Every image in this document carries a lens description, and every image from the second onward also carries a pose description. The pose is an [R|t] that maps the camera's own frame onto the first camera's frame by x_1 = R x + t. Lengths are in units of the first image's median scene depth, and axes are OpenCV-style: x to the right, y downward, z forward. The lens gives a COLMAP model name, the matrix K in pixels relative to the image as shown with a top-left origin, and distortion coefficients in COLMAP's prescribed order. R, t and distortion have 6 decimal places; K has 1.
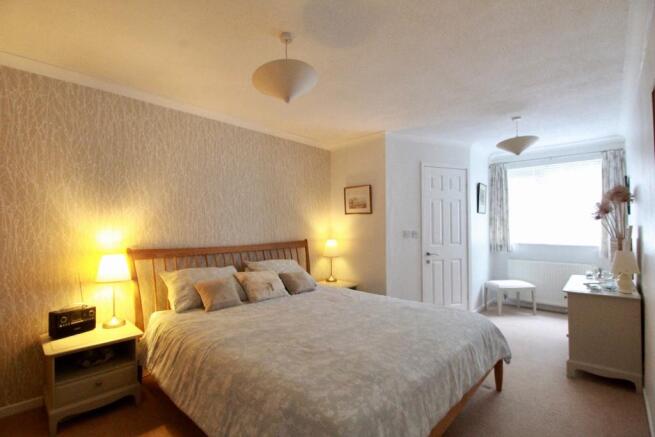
lens RADIAL K [[301.7, 0, 323.6], [0, 301.7, 220.4], [0, 0, 1]] dist [-0.012552, -0.004262]
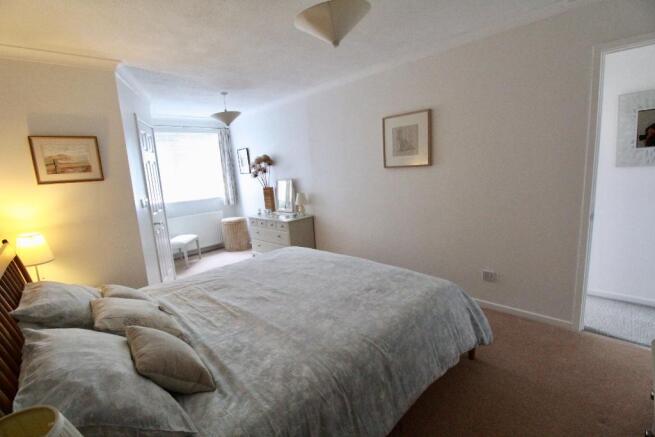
lens RADIAL K [[301.7, 0, 324.3], [0, 301.7, 219.3], [0, 0, 1]] dist [-0.012552, -0.004262]
pose [[0.033038, -0.166615, 0.985468, -0.500998], [0.045548, 0.985233, 0.165049, -0.024226], [-0.998416, 0.039433, 0.040139, 0.475048]]
